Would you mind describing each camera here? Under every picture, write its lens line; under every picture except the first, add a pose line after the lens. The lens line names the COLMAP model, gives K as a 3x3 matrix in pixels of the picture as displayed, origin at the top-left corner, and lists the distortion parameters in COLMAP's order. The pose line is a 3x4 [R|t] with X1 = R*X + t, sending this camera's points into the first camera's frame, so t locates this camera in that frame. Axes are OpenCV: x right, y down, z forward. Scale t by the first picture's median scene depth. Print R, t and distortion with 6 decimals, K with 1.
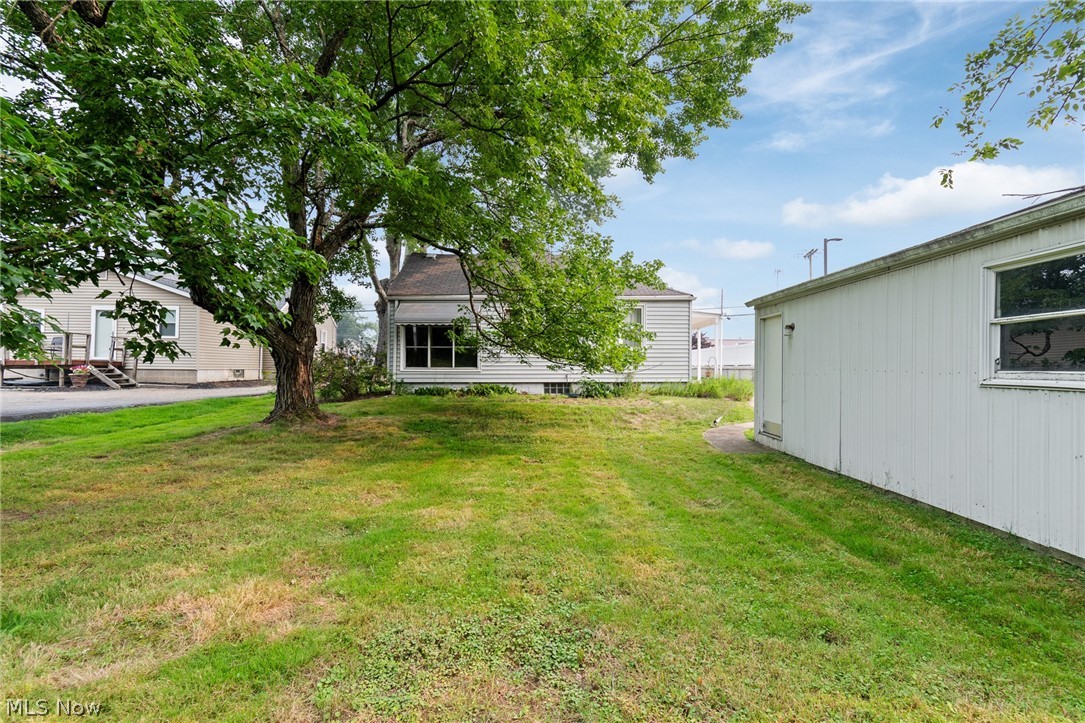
lens RADIAL K [[495.9, 0, 542.2], [0, 495.9, 362.0], [0, 0, 1]] dist [-0.000495, -0.000038]
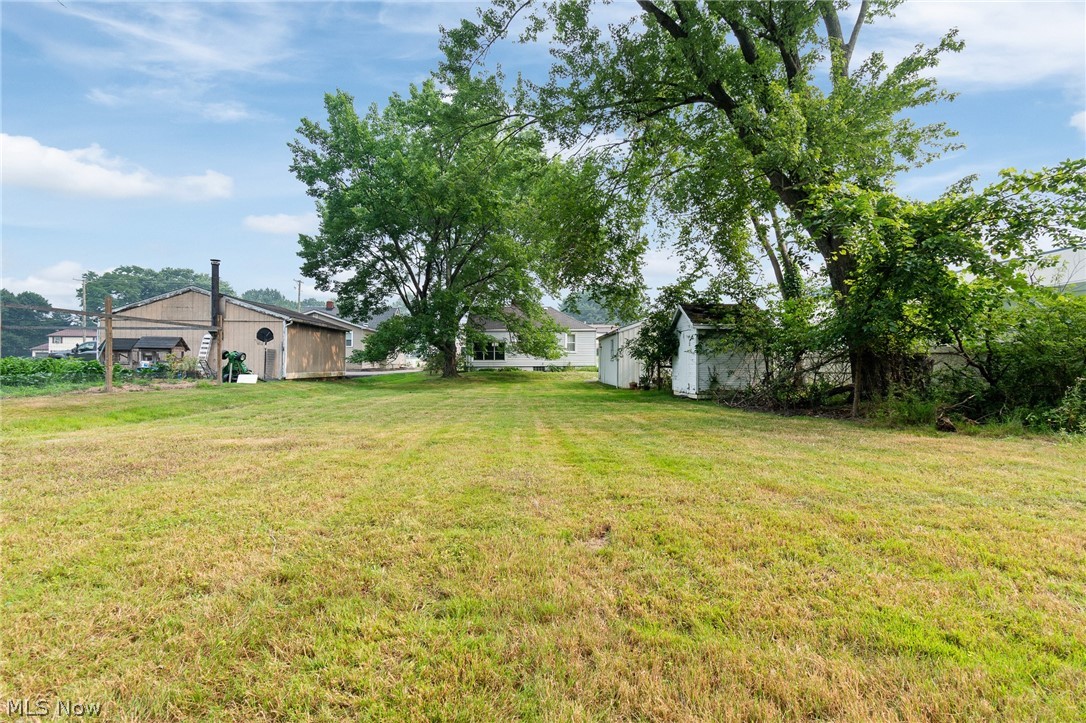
lens RADIAL K [[496.4, 0, 542.6], [0, 496.4, 361.5], [0, 0, 1]] dist [-0.000495, -0.000038]
pose [[0.999687, -0.013536, 0.021047, -0.001417], [0.013439, 0.999898, 0.004736, 0.009028], [-0.021109, -0.004452, 0.999767, -1.389828]]
